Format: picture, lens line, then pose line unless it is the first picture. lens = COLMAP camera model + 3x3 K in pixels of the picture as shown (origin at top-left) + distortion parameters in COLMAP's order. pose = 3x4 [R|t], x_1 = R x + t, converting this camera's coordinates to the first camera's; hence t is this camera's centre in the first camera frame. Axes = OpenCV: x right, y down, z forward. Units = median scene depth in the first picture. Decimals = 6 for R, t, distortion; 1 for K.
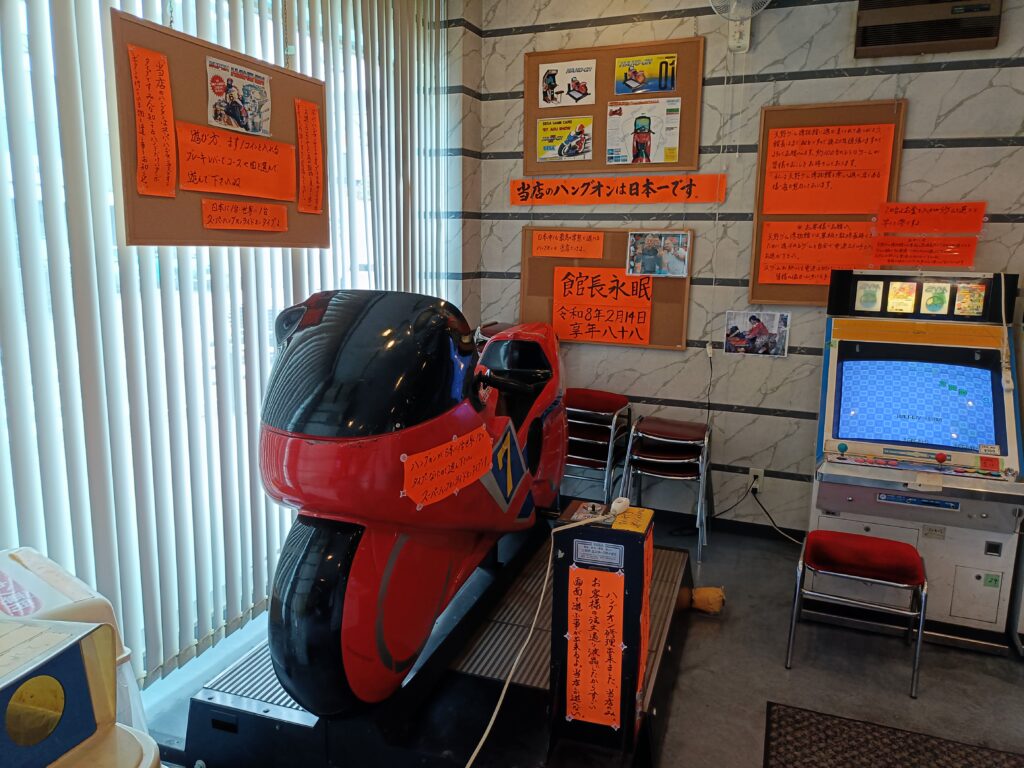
lens RADIAL K [[742.4, 0, 512.0], [0, 742.4, 384.0], [0, 0, 1]] dist [0.023834, -0.006640]
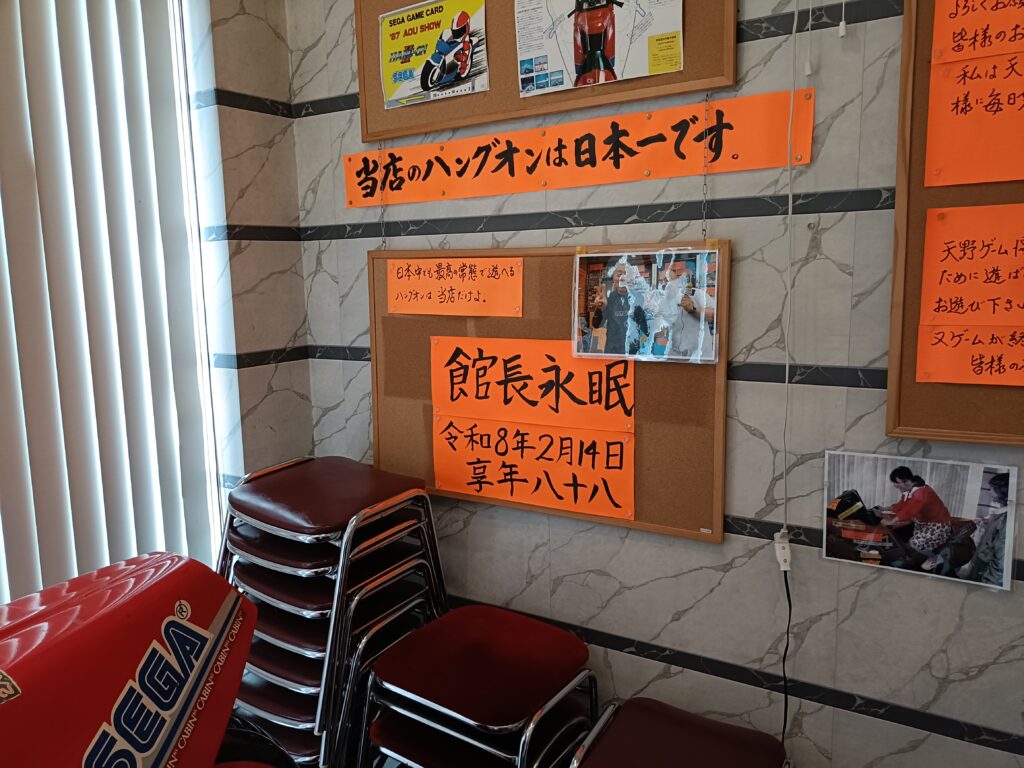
lens RADIAL K [[742.4, 0, 512.0], [0, 742.4, 384.0], [0, 0, 1]] dist [0.023834, -0.006640]
pose [[0.978513, -0.002725, -0.206166, 0.207115], [-0.007192, 0.998853, -0.047335, -0.111069], [0.206059, 0.047801, 0.977371, 0.585798]]
